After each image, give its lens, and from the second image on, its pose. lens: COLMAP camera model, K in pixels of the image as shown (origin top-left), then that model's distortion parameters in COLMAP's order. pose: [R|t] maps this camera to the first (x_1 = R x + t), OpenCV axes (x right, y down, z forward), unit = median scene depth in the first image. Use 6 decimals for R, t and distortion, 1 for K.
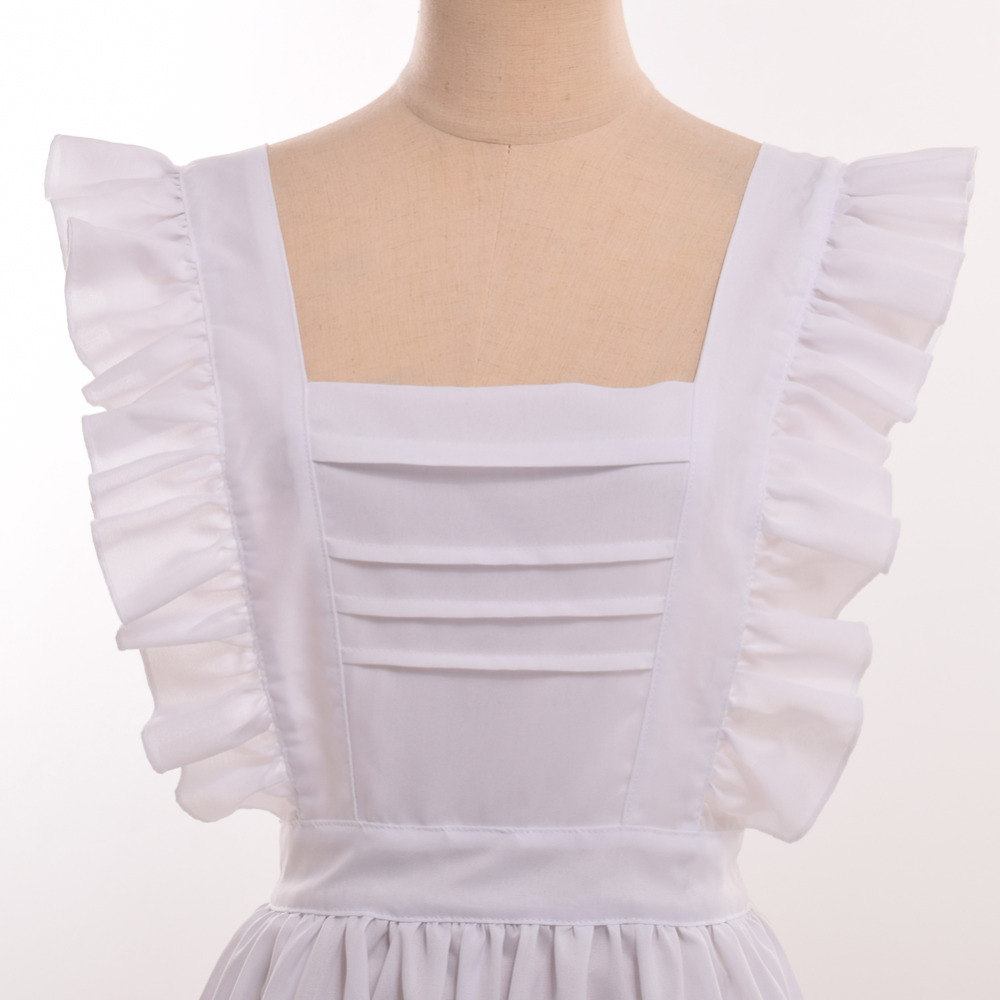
lens RADIAL K [[4255.7, 0, 499.1], [0, 4255.7, 498.6], [0, 0, 1]] dist [-0.164662, 0.000000]
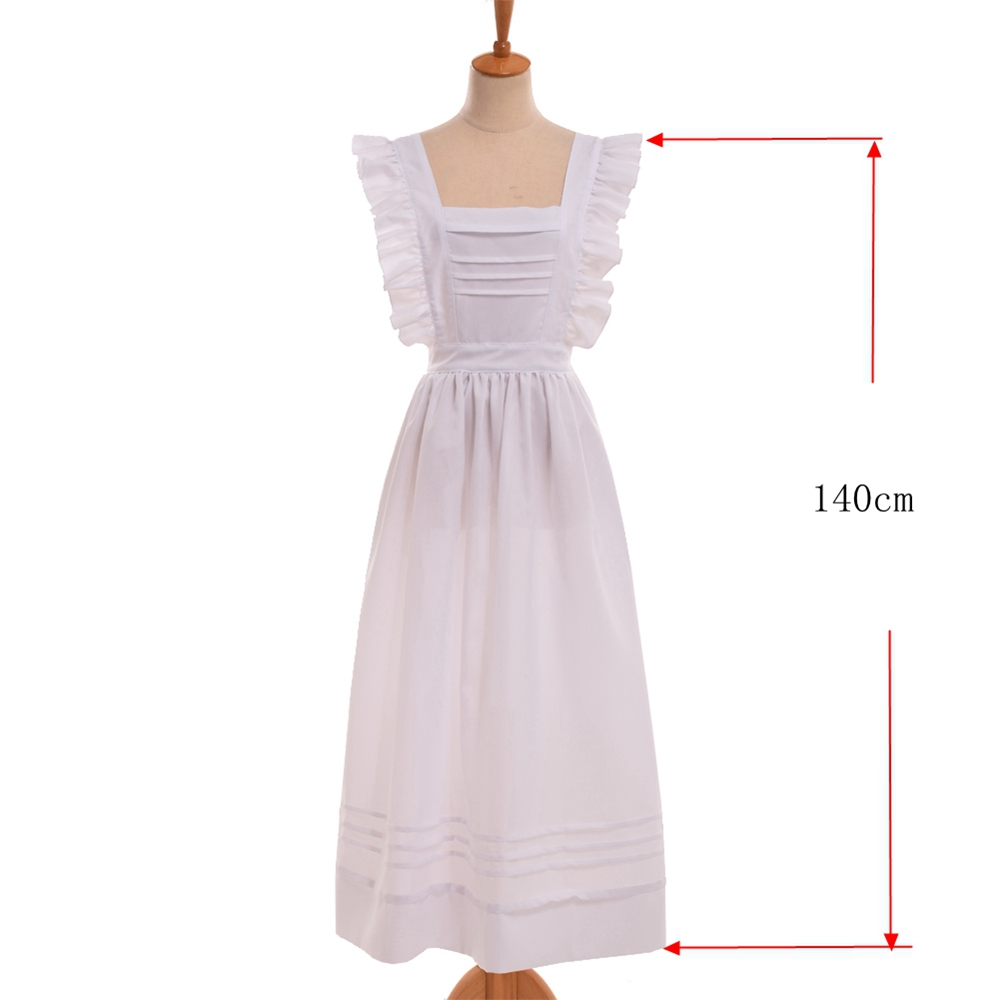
lens RADIAL K [[2452.6, 0, 493.0], [0, 2452.6, 475.3], [0, 0, 1]] dist [0.105037, 0.000000]
pose [[0.996395, -0.016782, 0.083157, -0.165665], [0.011271, 0.997736, 0.066302, 0.053084], [-0.084081, -0.065125, 0.994328, -0.885139]]
